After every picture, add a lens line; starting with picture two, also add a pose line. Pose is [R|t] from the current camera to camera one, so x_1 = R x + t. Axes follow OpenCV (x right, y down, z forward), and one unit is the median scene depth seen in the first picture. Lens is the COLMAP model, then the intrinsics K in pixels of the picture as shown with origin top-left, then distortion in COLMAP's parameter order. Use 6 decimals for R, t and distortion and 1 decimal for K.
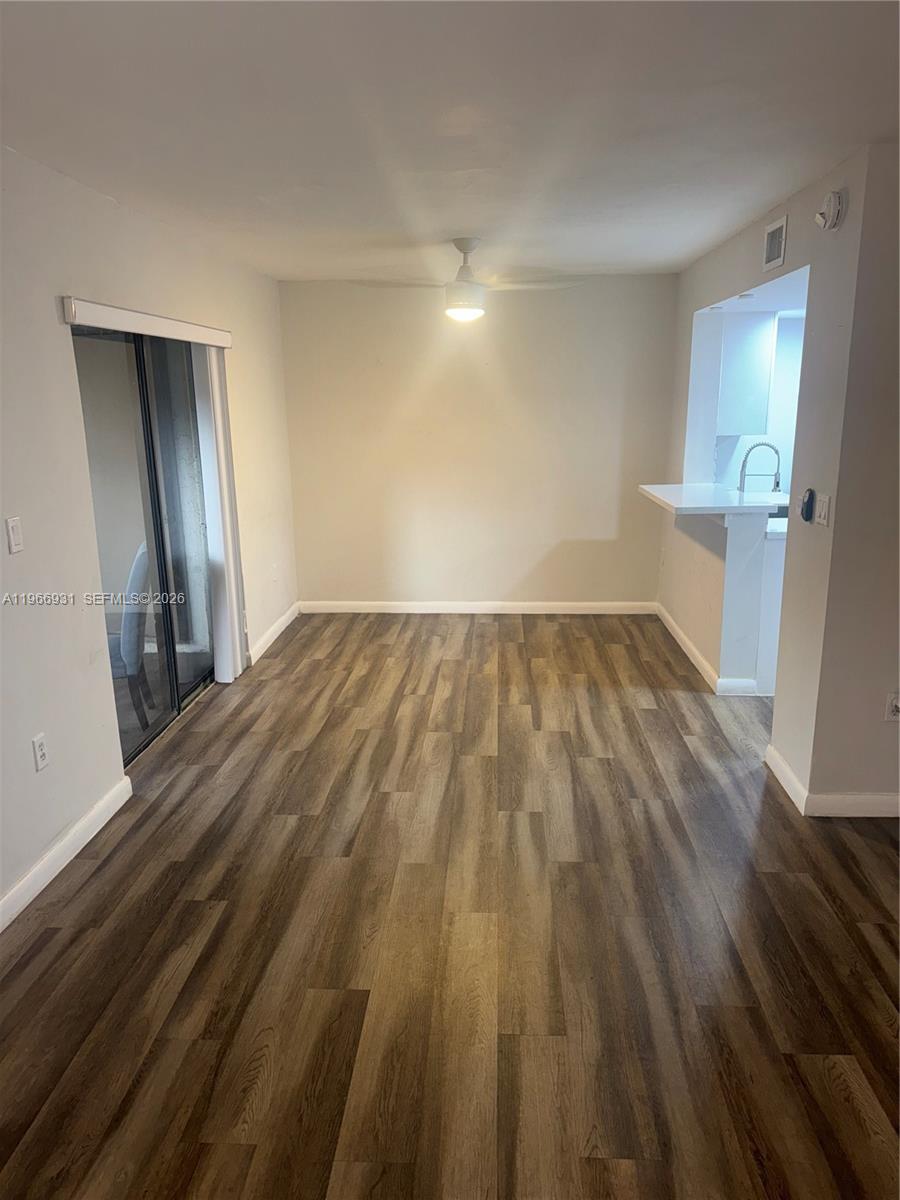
lens RADIAL K [[842.5, 0, 450.0], [0, 842.5, 600.0], [0, 0, 1]] dist [0.187272, -0.307962]
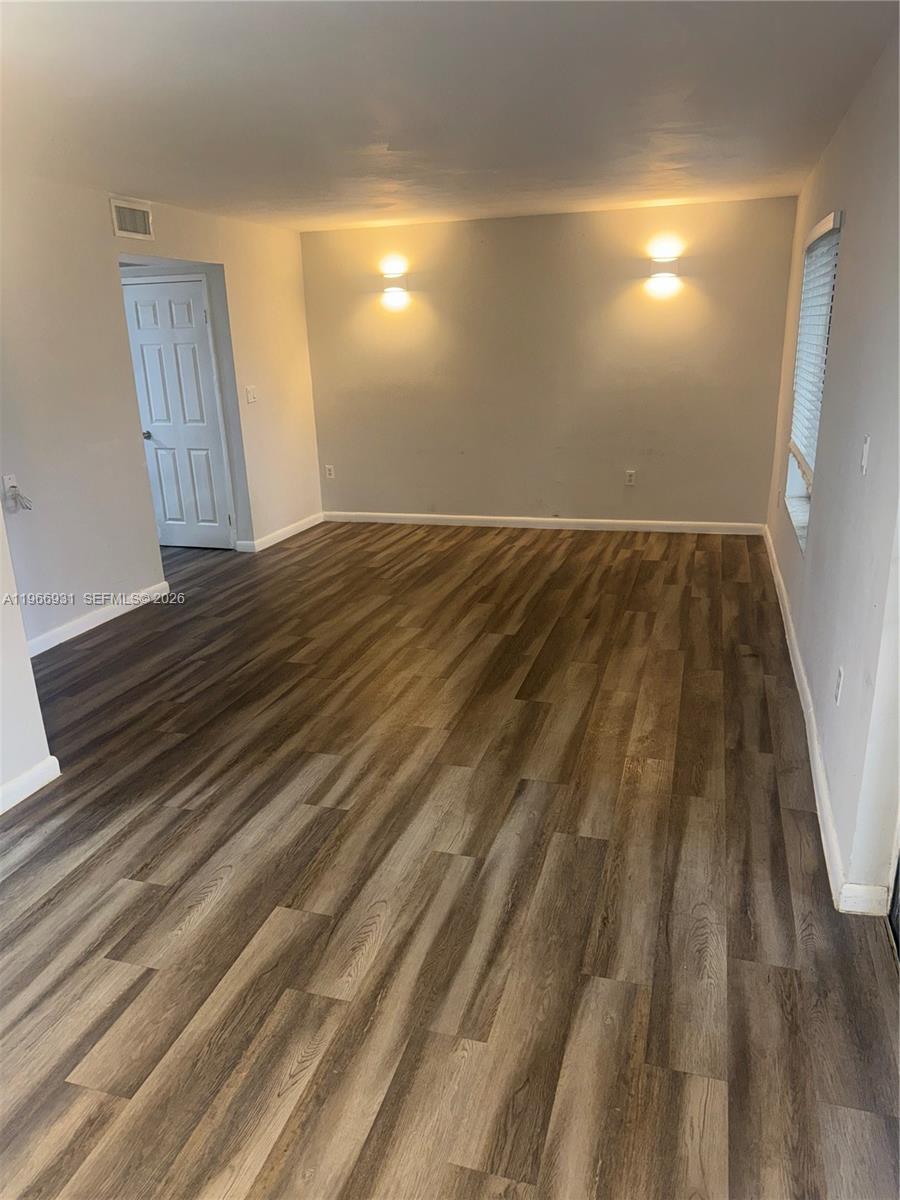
lens RADIAL K [[842.5, 0, 450.0], [0, 842.5, 600.0], [0, 0, 1]] dist [0.187272, -0.307962]
pose [[-0.971358, -0.027422, 0.236033, -0.234437], [0.098345, 0.857857, 0.504391, -0.352905], [-0.216314, 0.513157, -0.830589, 1.525806]]
